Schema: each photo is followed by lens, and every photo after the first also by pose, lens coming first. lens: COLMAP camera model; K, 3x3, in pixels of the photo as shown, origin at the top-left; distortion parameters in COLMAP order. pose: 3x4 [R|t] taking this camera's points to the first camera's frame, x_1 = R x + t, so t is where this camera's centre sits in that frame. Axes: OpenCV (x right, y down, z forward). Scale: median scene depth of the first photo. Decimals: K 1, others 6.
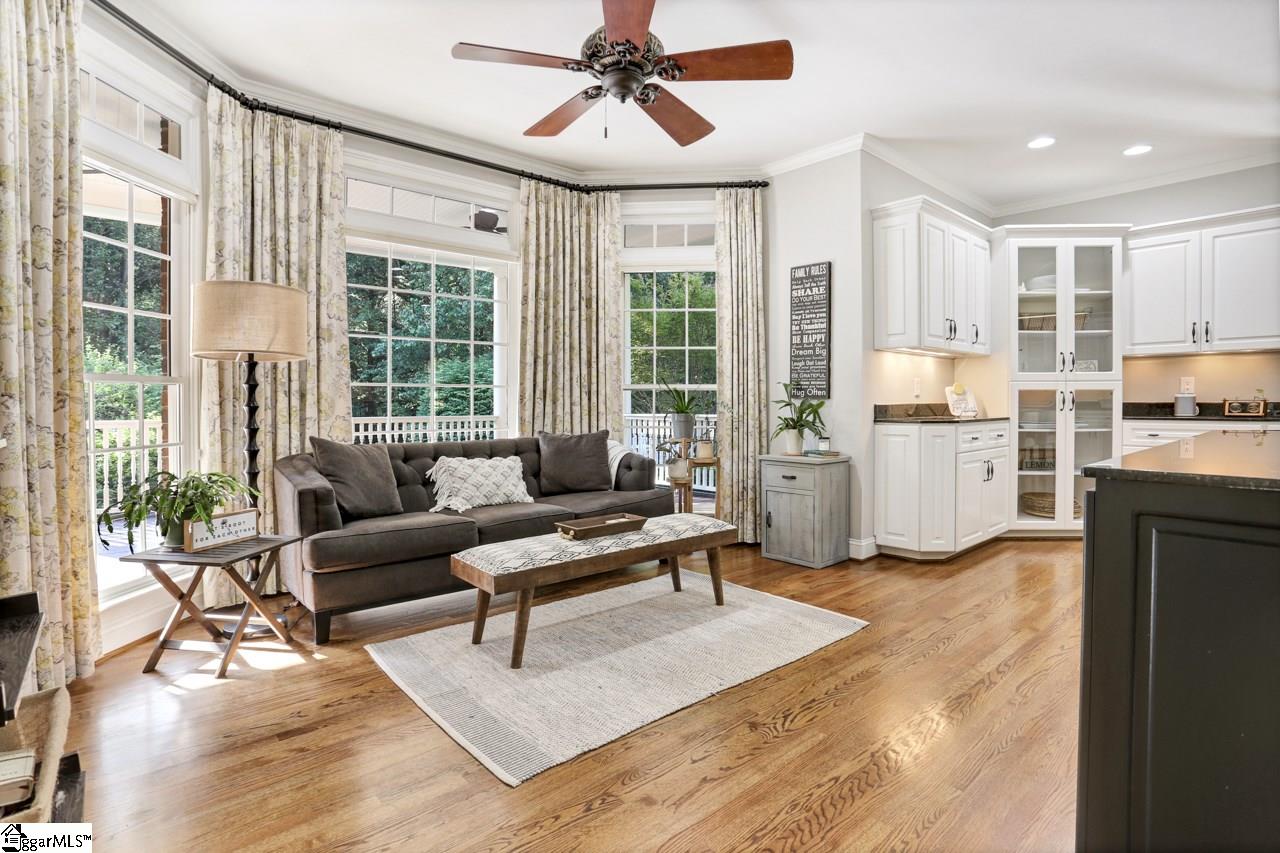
lens RADIAL K [[629.5, 0, 636.1], [0, 629.5, 410.8], [0, 0, 1]] dist [-0.017668, 0.000257]
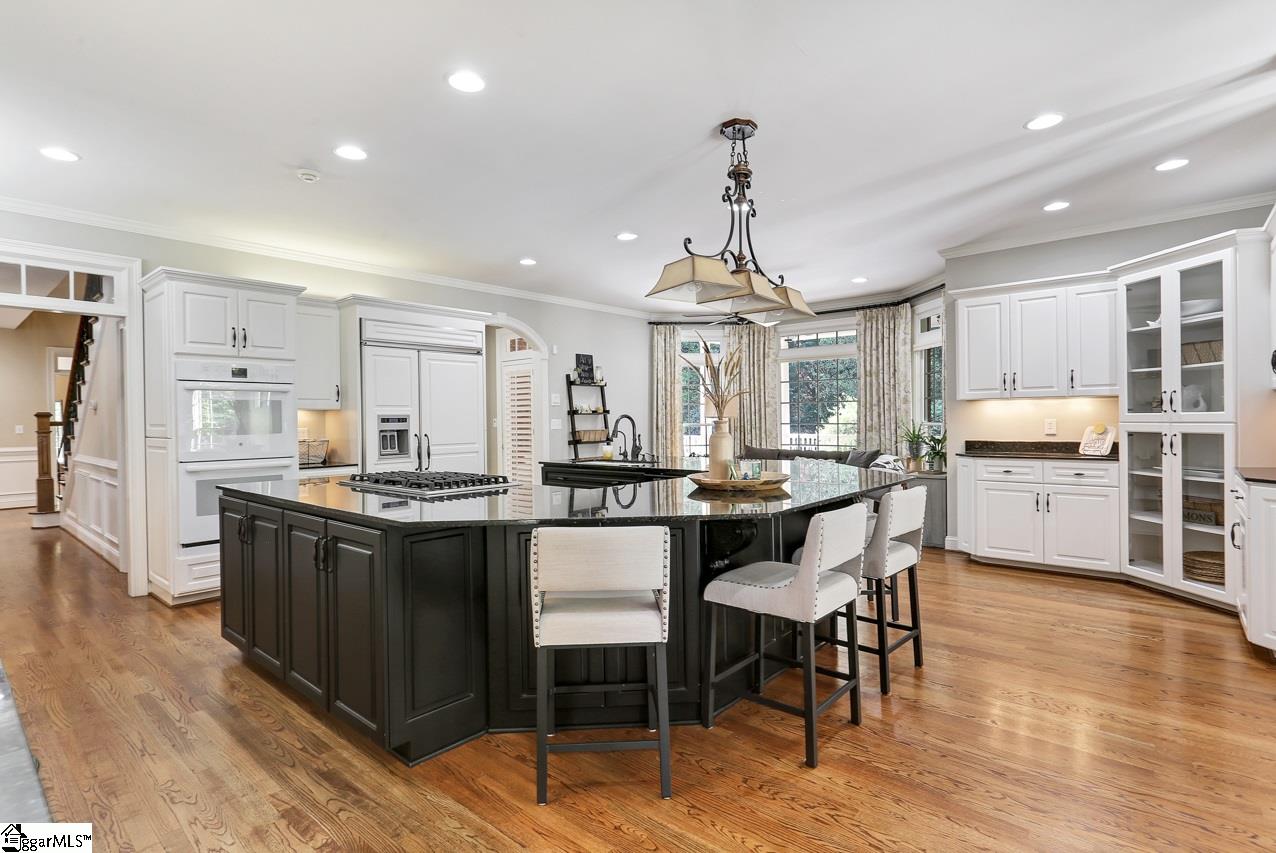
lens RADIAL K [[627.1, 0, 638.0], [0, 627.1, 426.5], [0, 0, 1]] dist [-0.002326, -0.000144]
pose [[0.129052, 0.014280, -0.991535, 1.490172], [-0.003174, 0.999897, 0.013987, -0.052162], [0.991633, 0.001342, 0.129084, 0.120837]]
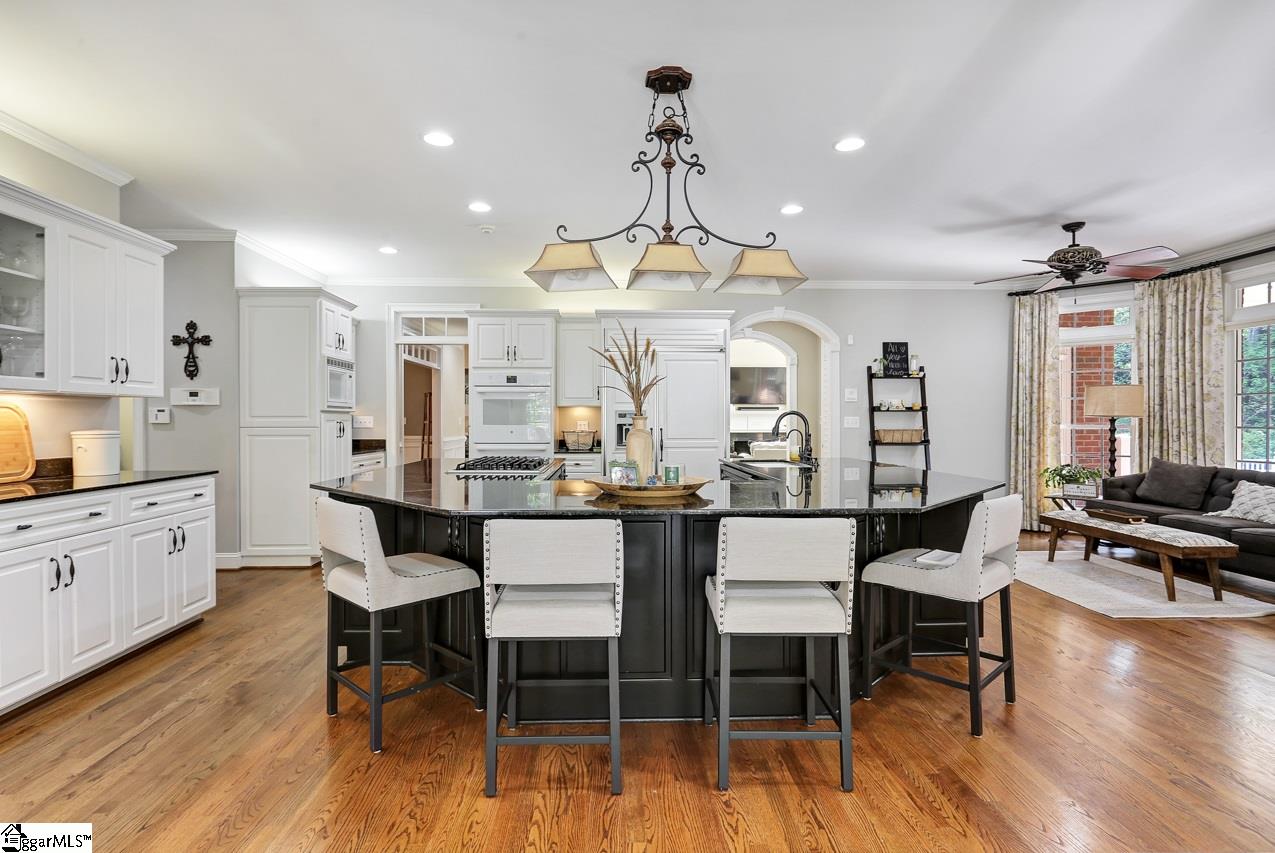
lens RADIAL K [[626.6, 0, 637.5], [0, 626.6, 426.5], [0, 0, 1]] dist [-0.002326, -0.000144]
pose [[-0.635165, 0.011491, -0.772291, 1.297735], [-0.009743, 0.999691, 0.022887, -0.053335], [0.772315, 0.022061, -0.634856, 0.684795]]
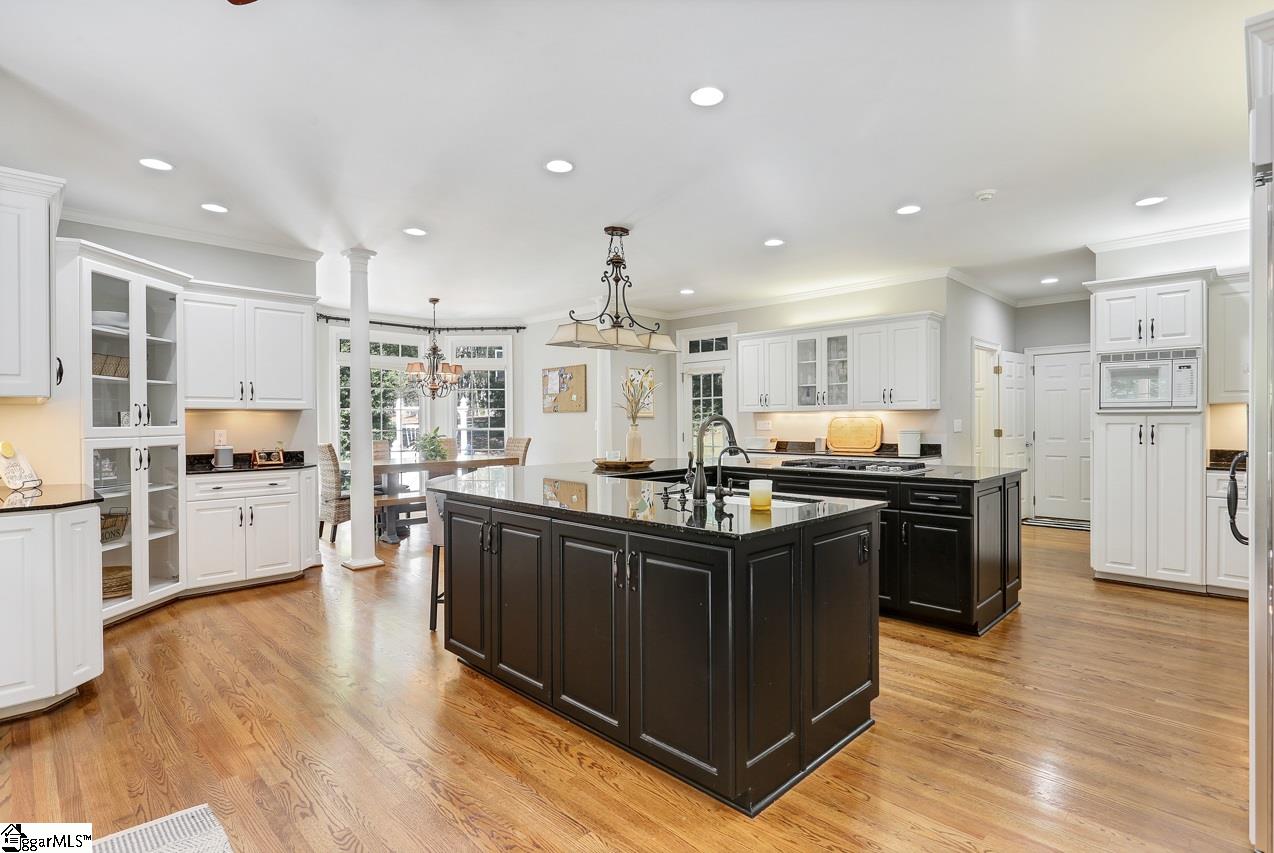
lens RADIAL K [[632.4, 0, 629.3], [0, 632.4, 432.0], [0, 0, 1]] dist [-0.003440, 0.000038]
pose [[-0.051495, -0.014757, 0.998564, -0.236277], [0.018209, 0.999711, 0.015713, -0.055497], [-0.998507, 0.018992, -0.051212, 0.358798]]
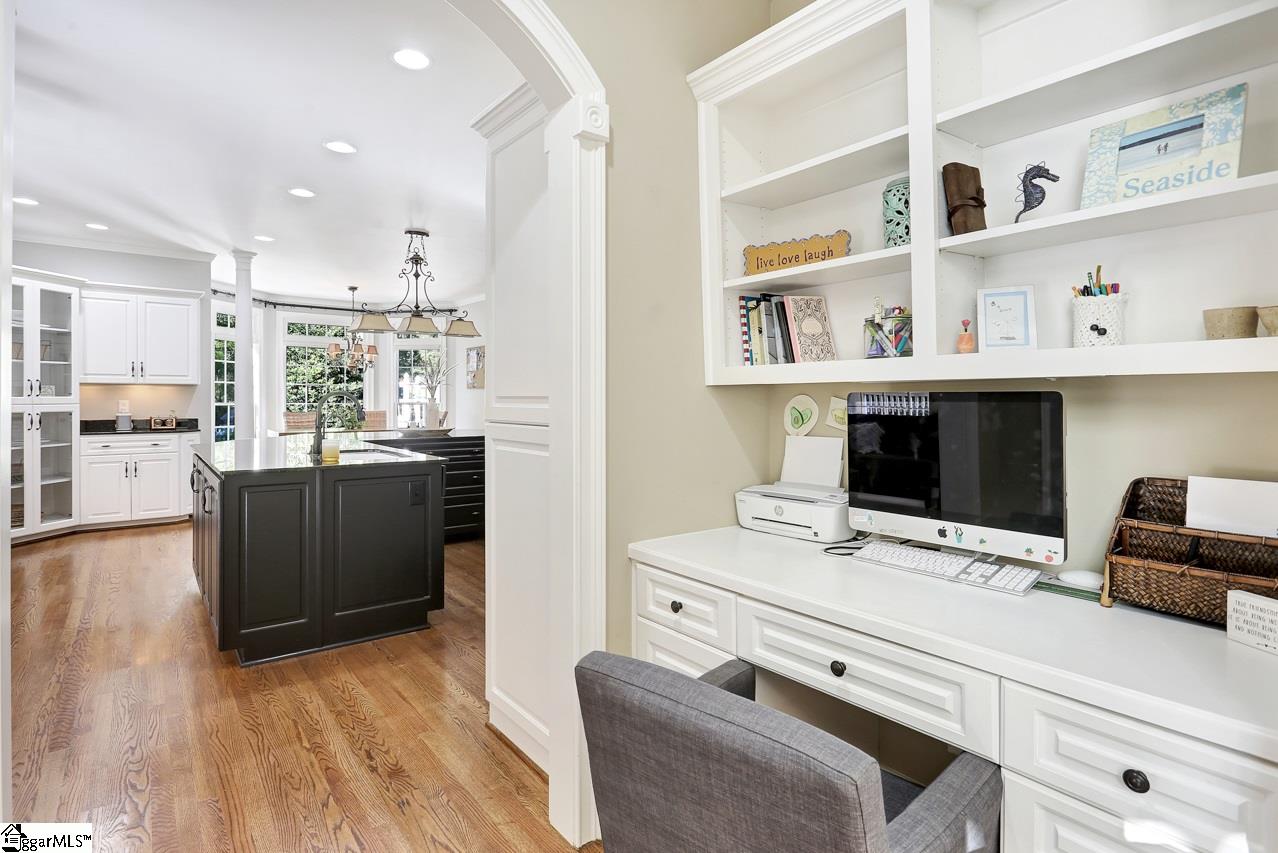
lens RADIAL K [[662.7, 0, 635.2], [0, 662.7, 402.1], [0, 0, 1]] dist [-0.002539, 0.000216]
pose [[0.078147, -0.003709, 0.996935, -0.440181], [0.010112, 0.999945, 0.002928, -0.044194], [-0.996891, 0.009852, 0.078180, -0.200881]]
